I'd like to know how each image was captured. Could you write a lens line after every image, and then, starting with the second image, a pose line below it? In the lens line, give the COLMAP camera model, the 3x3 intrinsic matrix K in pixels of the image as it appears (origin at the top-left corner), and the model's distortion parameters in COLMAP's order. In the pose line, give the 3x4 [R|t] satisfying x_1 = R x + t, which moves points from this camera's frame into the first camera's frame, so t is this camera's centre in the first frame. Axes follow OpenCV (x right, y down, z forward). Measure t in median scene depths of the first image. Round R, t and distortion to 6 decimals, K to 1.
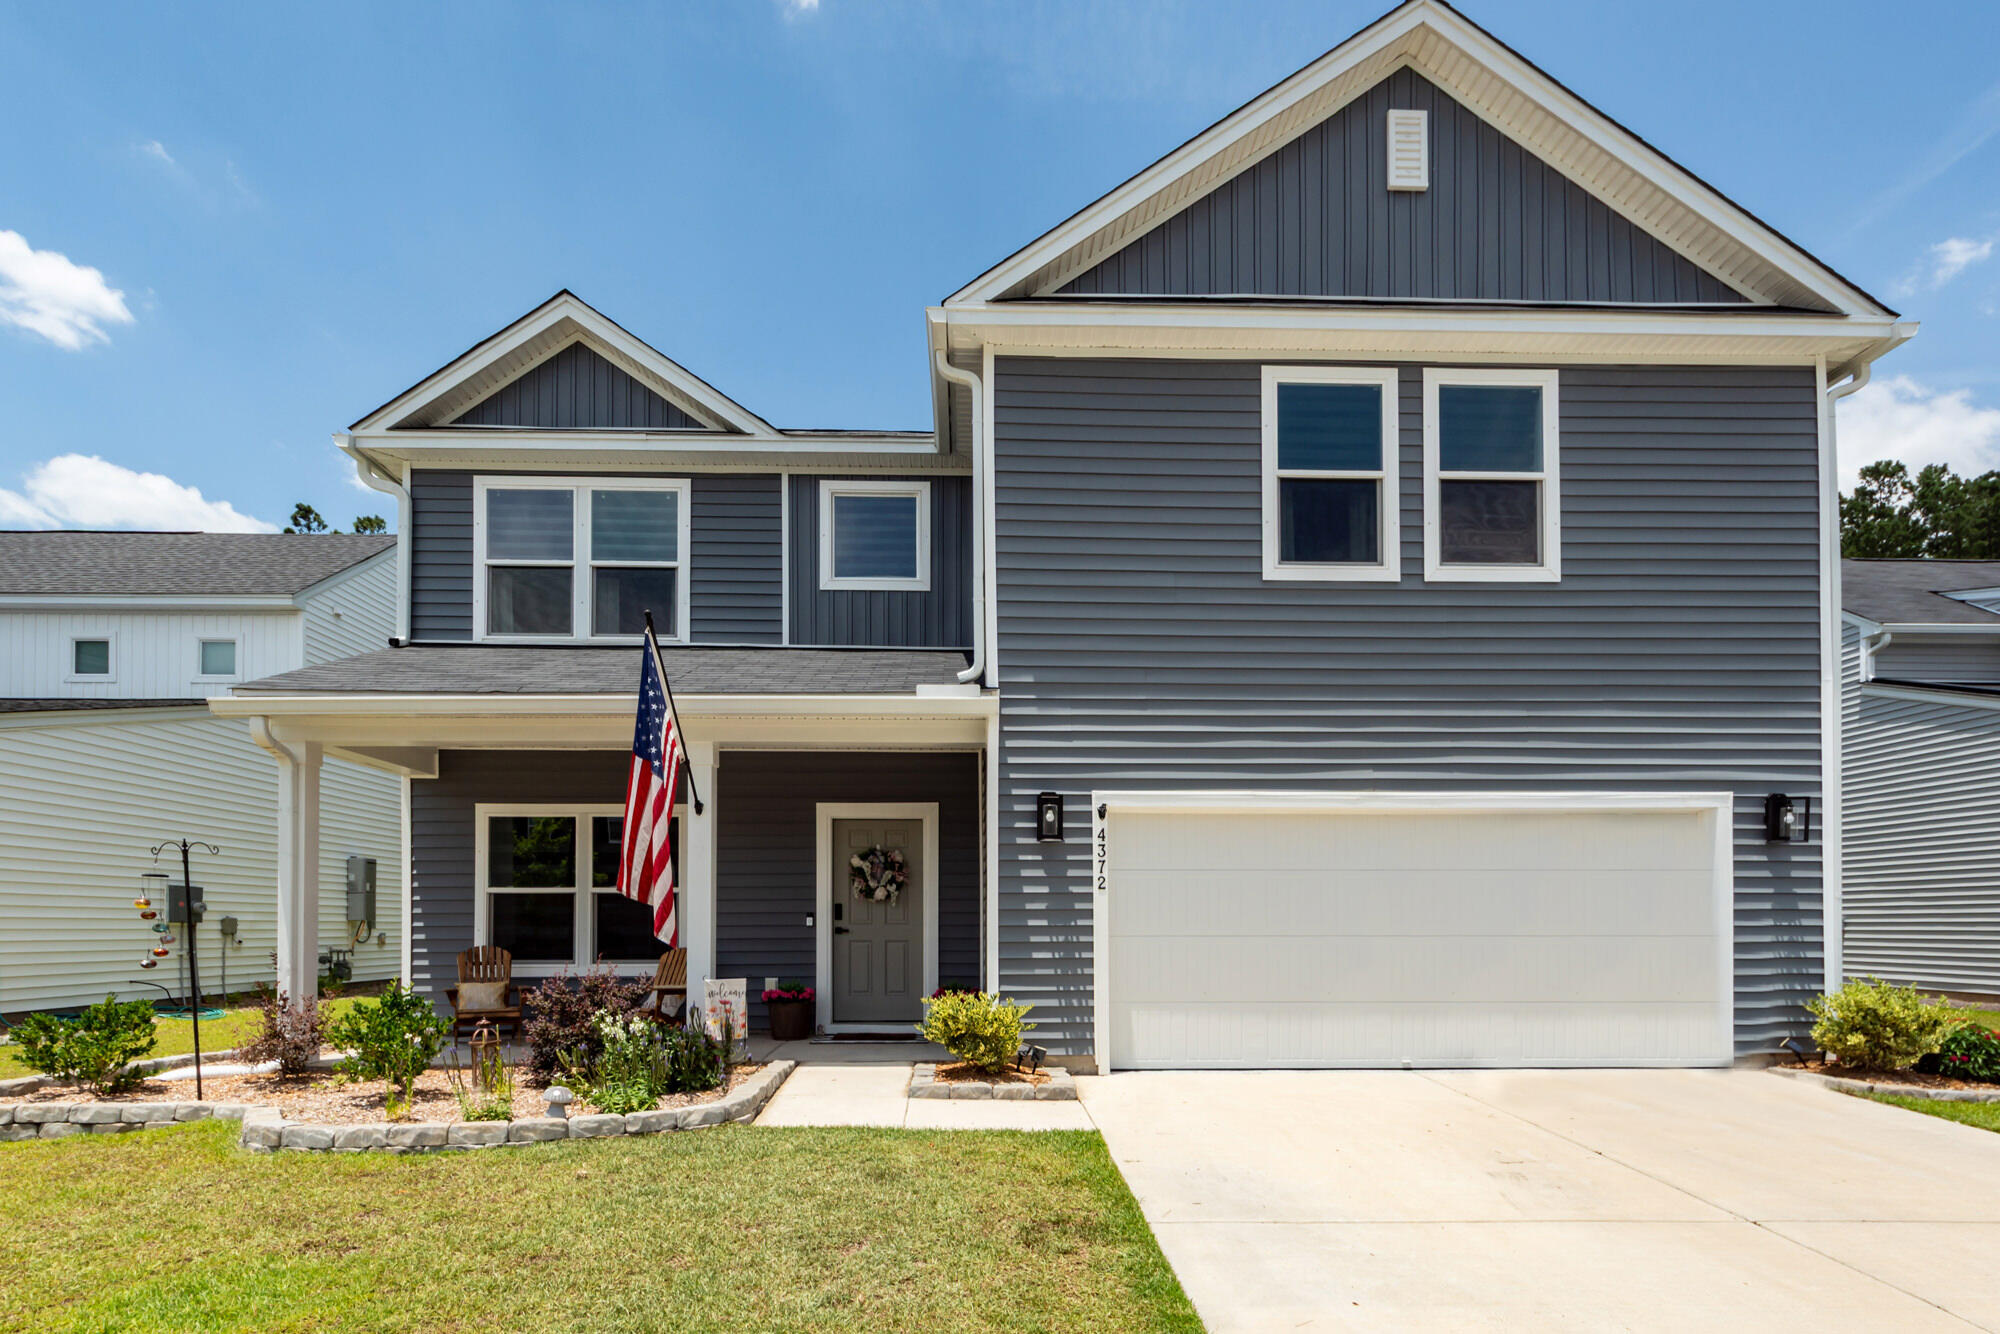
lens RADIAL K [[869.7, 0, 1193.0], [0, 869.7, 674.1], [0, 0, 1]] dist [-0.000241, 0.001554]
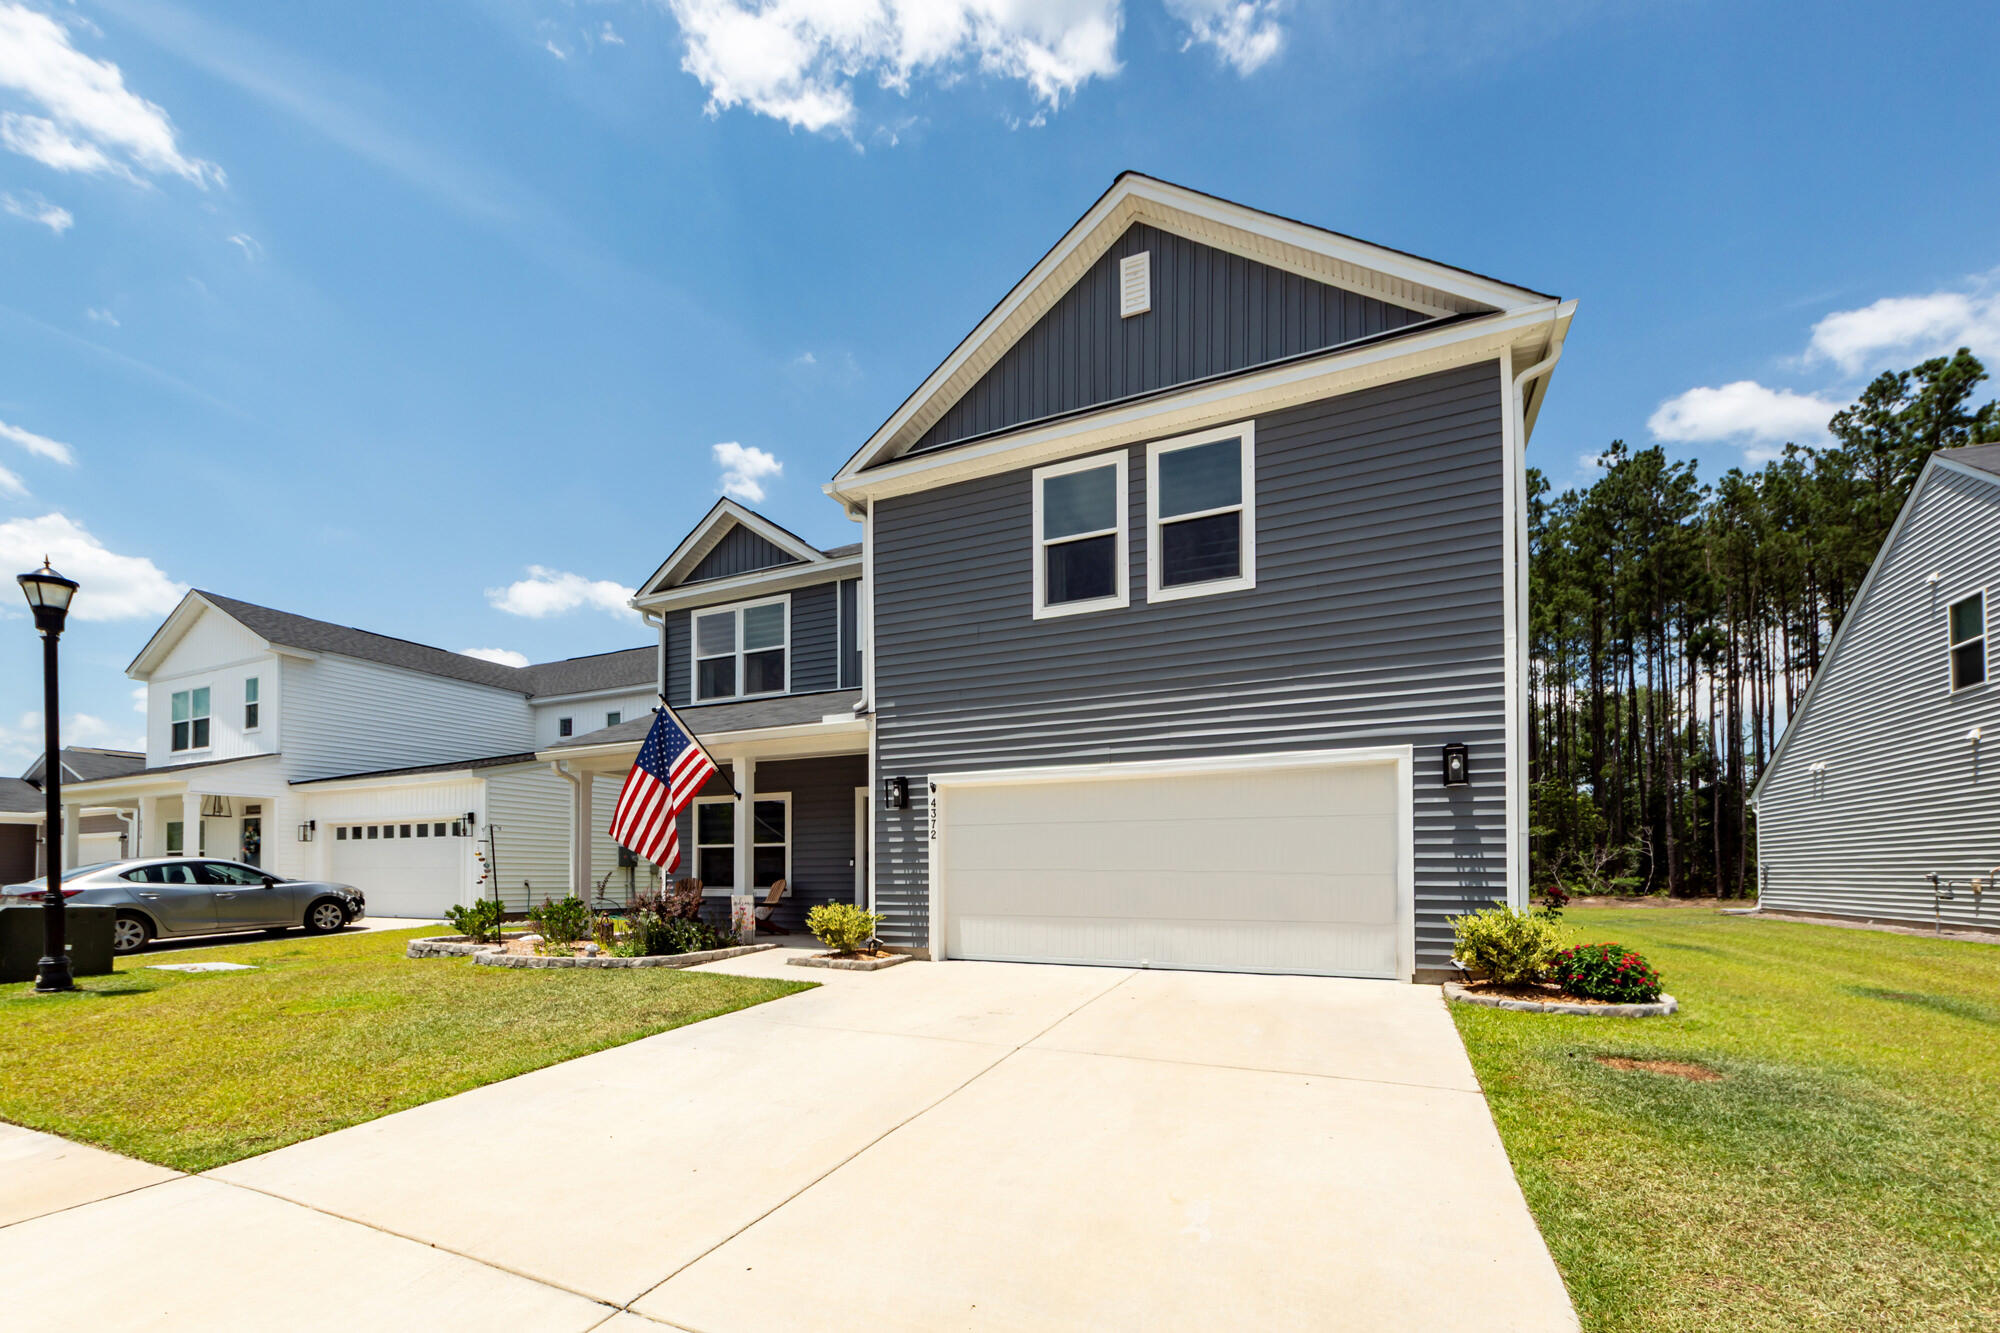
lens RADIAL K [[783.1, 0, 1199.6], [0, 783.1, 618.7], [0, 0, 1]] dist [0.000335, -0.000014]
pose [[0.919737, -0.125579, -0.371906, 0.771465], [0.111499, 0.991998, -0.059222, -0.002650], [0.376368, 0.013002, 0.926379, -0.091588]]
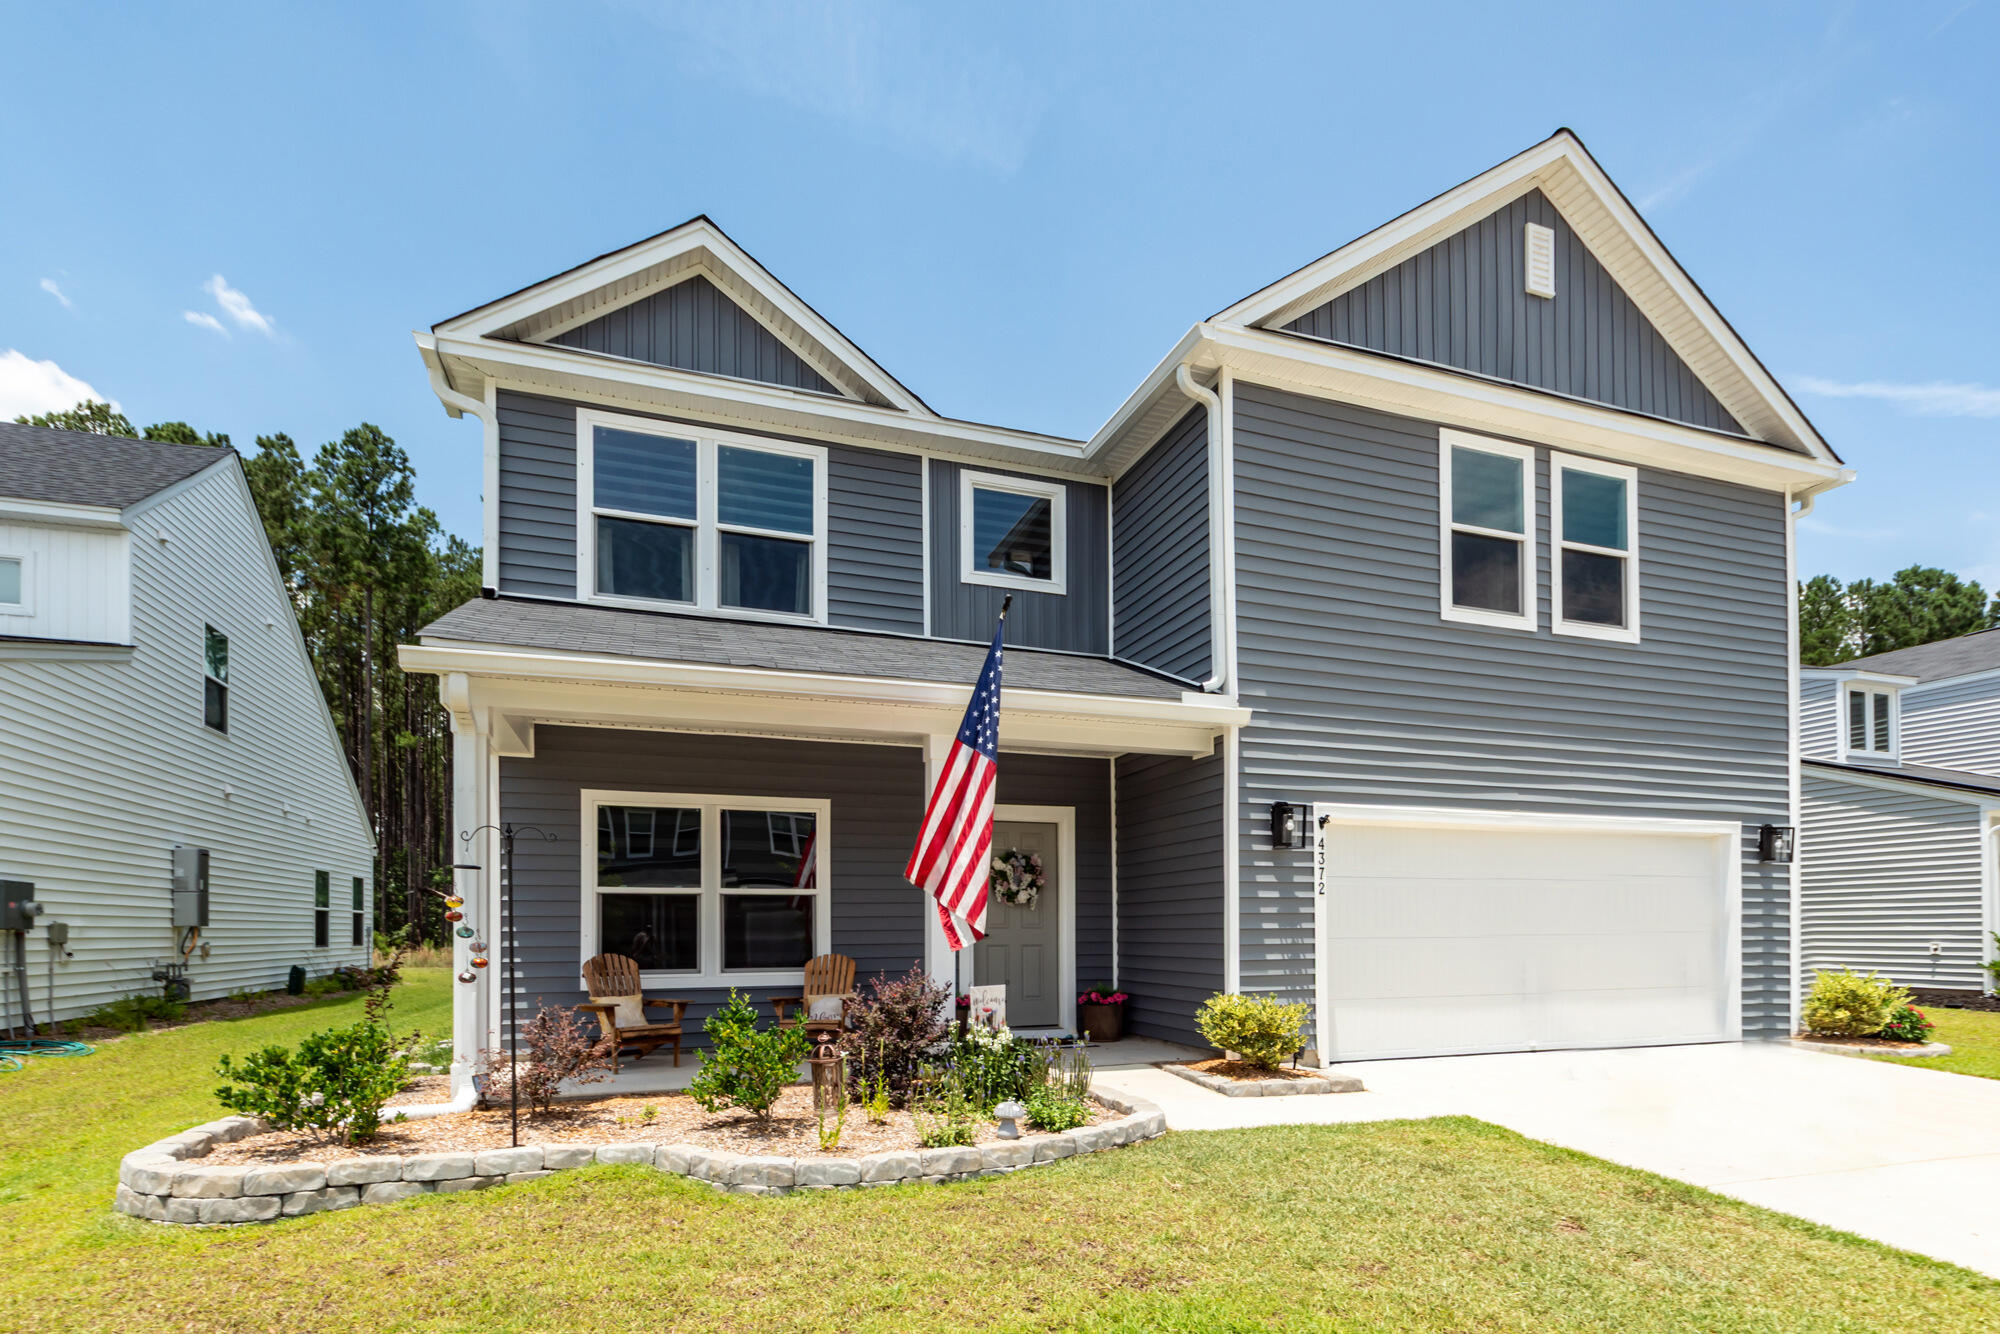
lens RADIAL K [[814.3, 0, 1195.9], [0, 814.3, 696.9], [0, 0, 1]] dist [0.001652, 0.000426]
pose [[0.962953, 0.071328, 0.260064, -0.462643], [-0.071860, 0.997387, -0.007475, 0.020415], [-0.259918, -0.011490, 0.965562, 0.065970]]
